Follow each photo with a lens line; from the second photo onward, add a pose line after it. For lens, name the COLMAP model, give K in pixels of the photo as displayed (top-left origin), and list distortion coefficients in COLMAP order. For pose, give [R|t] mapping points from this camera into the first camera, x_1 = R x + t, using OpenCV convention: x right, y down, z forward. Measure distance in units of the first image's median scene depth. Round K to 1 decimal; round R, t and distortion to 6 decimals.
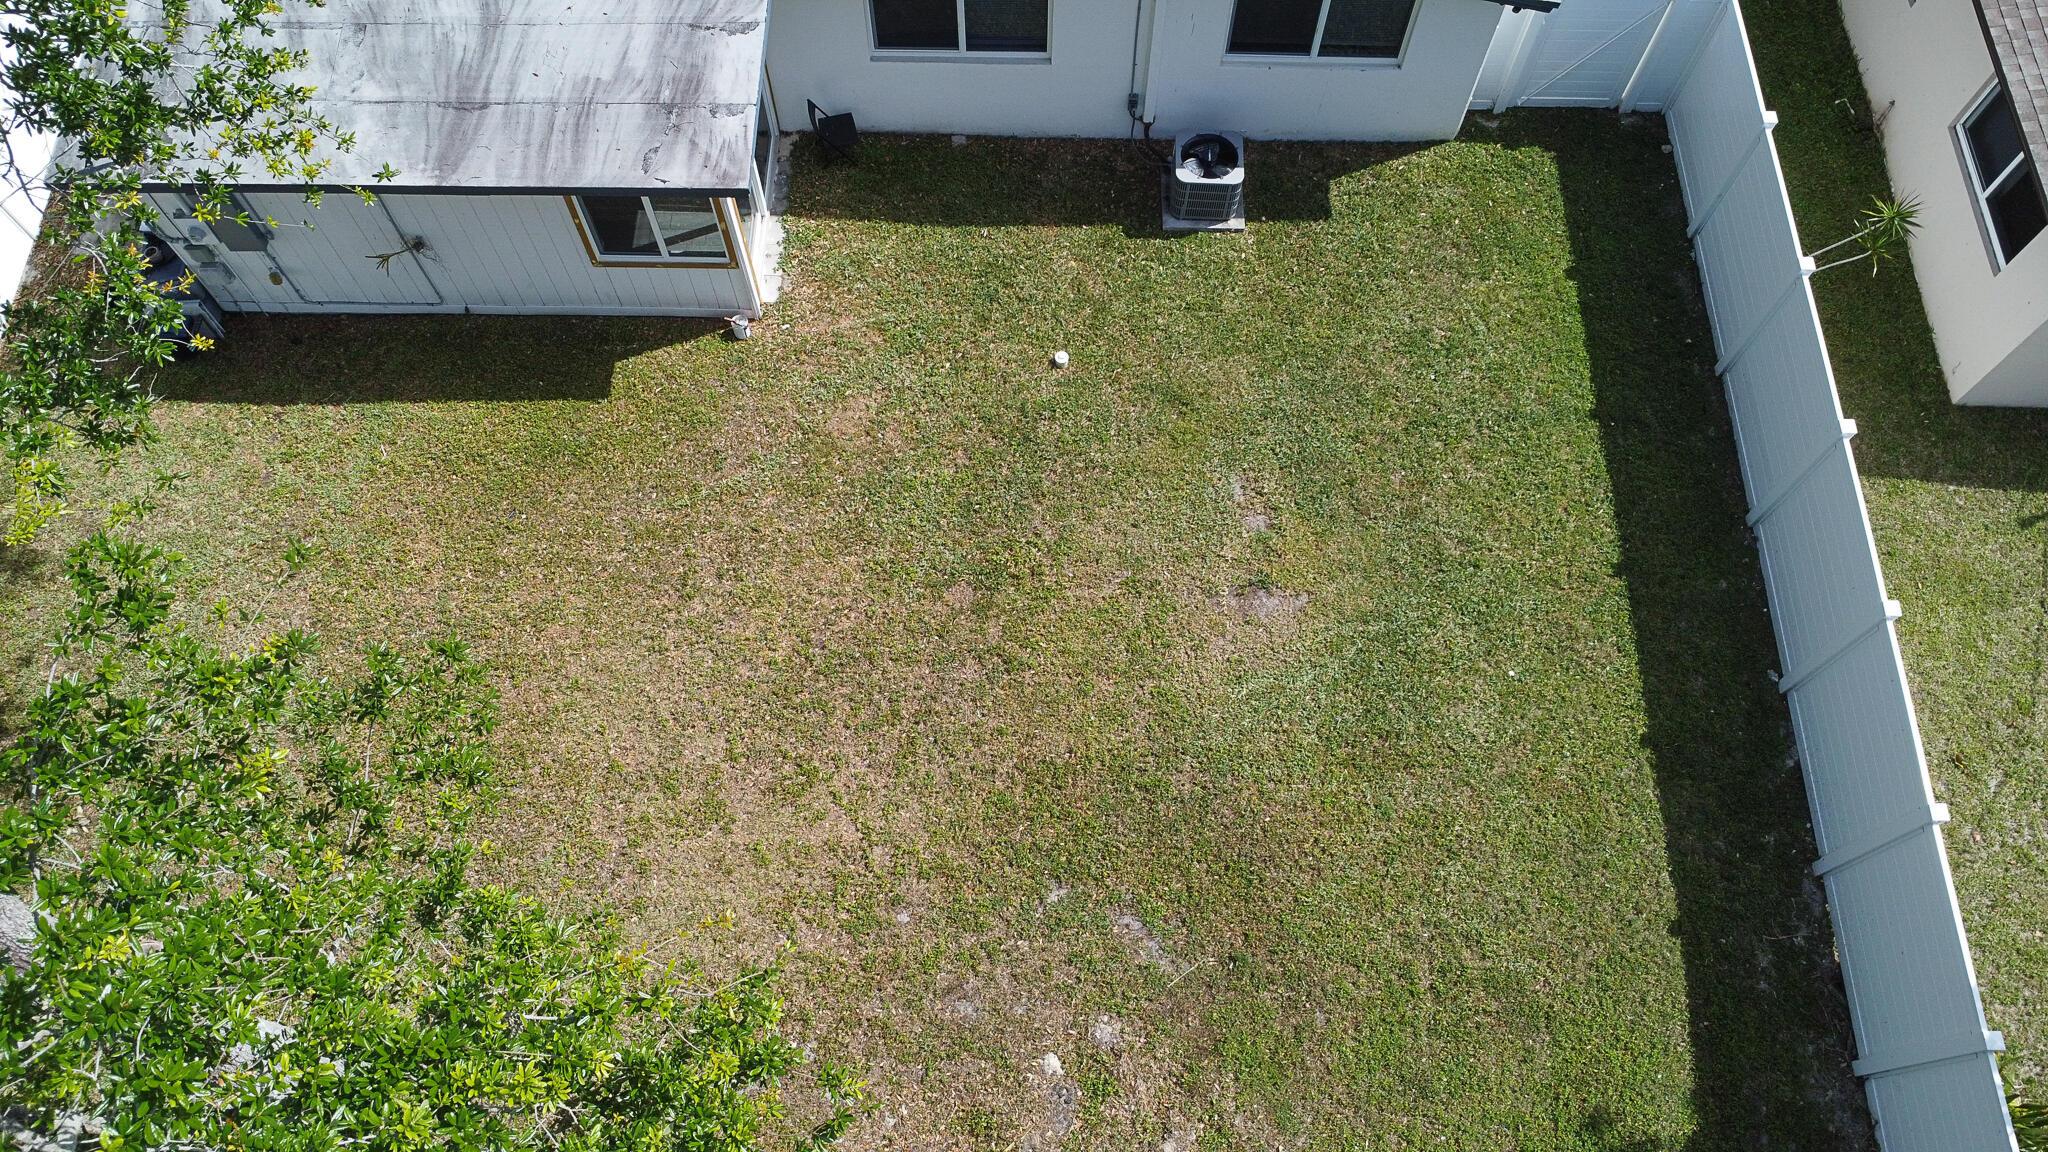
lens RADIAL K [[1480.0, 0, 1014.8], [0, 1480.0, 575.0], [0, 0, 1]] dist [-0.022283, -0.023938]
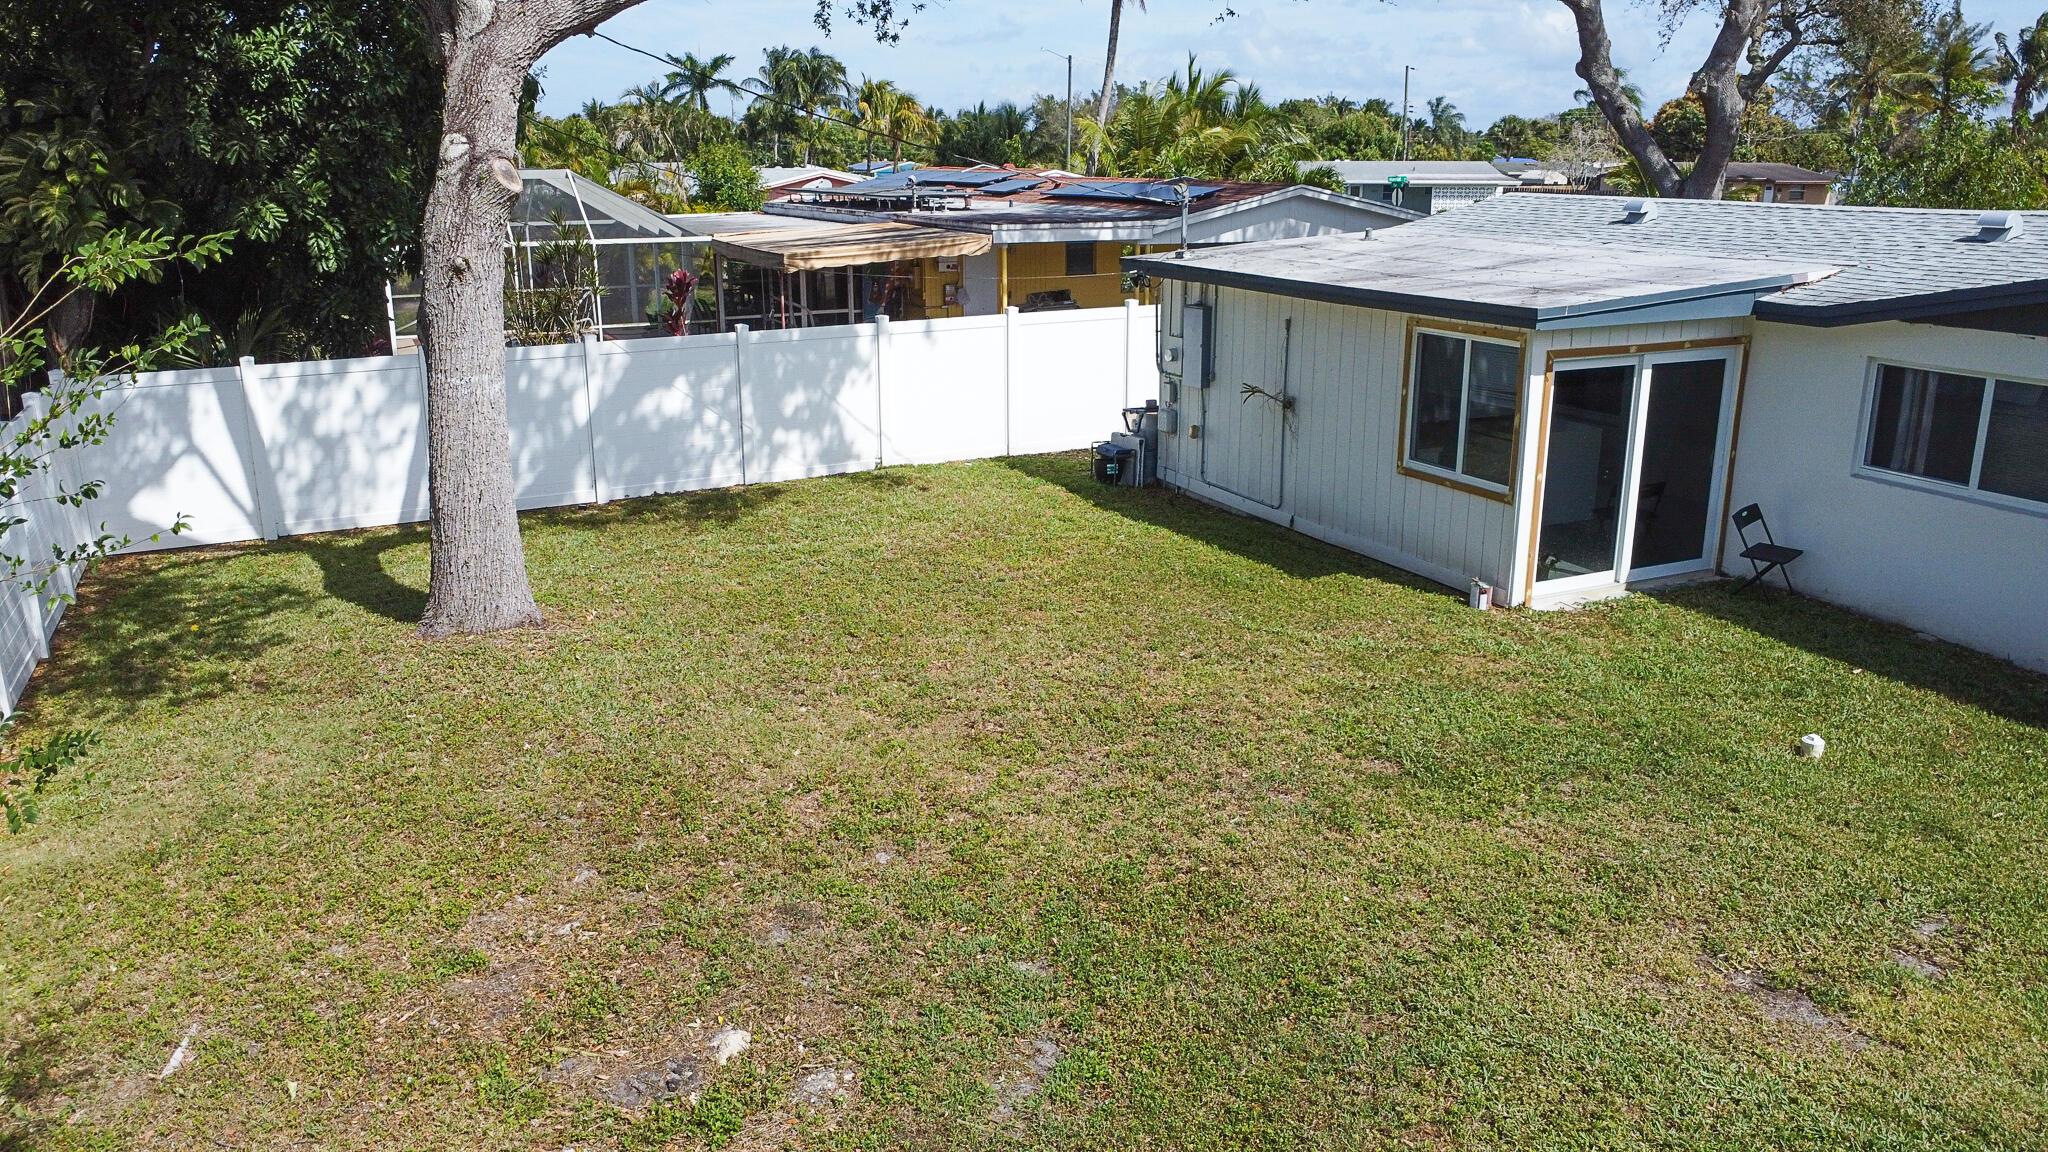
lens RADIAL K [[1480.0, 0, 1014.8], [0, 1480.0, 575.0], [0, 0, 1]] dist [-0.022283, -0.023938]
pose [[0.450684, 0.243464, -0.858842, 0.383480], [-0.809316, 0.517410, -0.278019, 0.251517], [0.376686, 0.820373, 0.430228, 0.550244]]
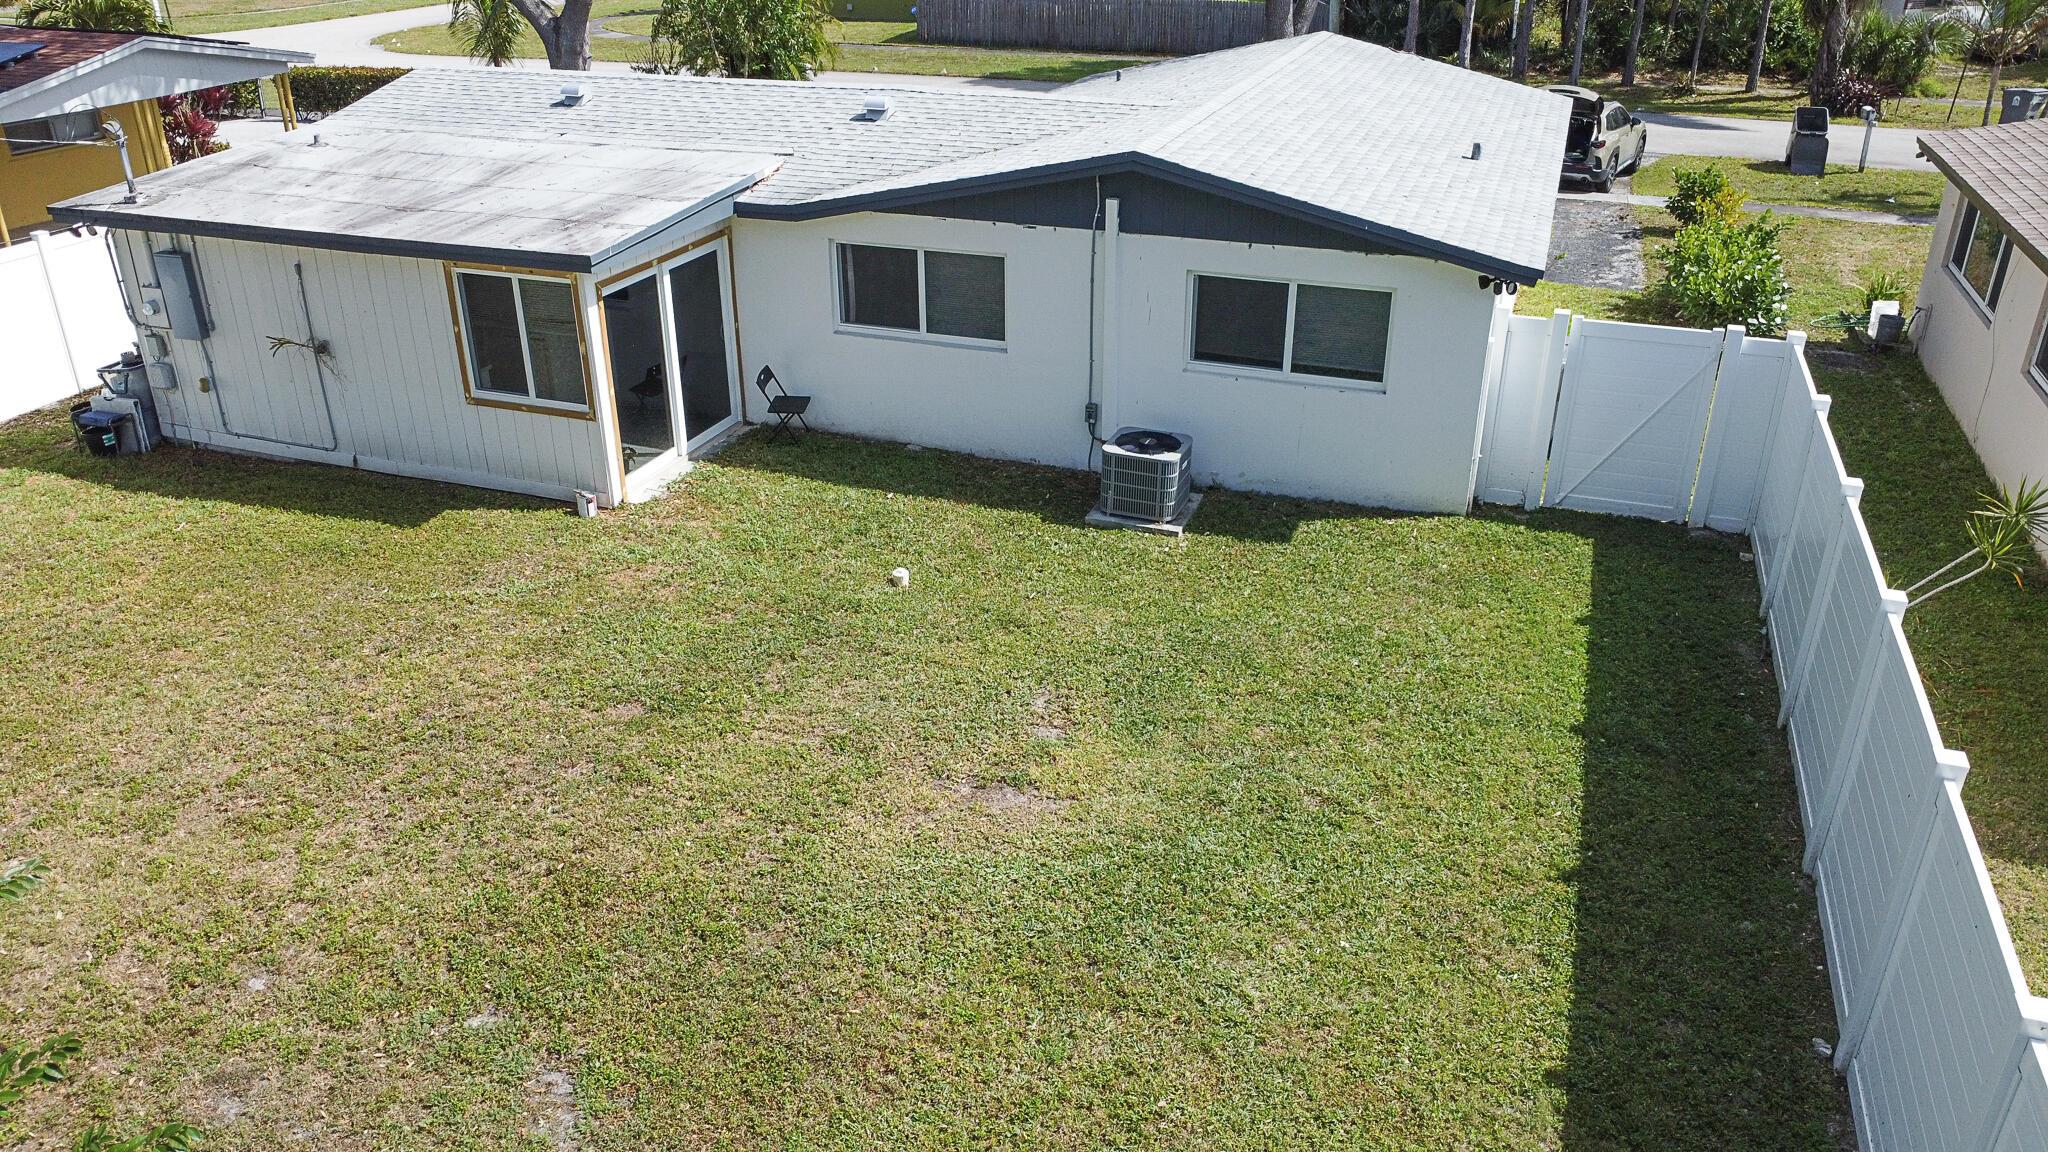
lens RADIAL K [[1480.0, 0, 1014.8], [0, 1480.0, 575.0], [0, 0, 1]] dist [-0.022283, -0.023938]
pose [[0.944777, 0.140451, -0.296089, 0.330588], [-0.296153, 0.752771, -0.587902, 0.313716], [0.140316, 0.643124, 0.752797, 0.387128]]
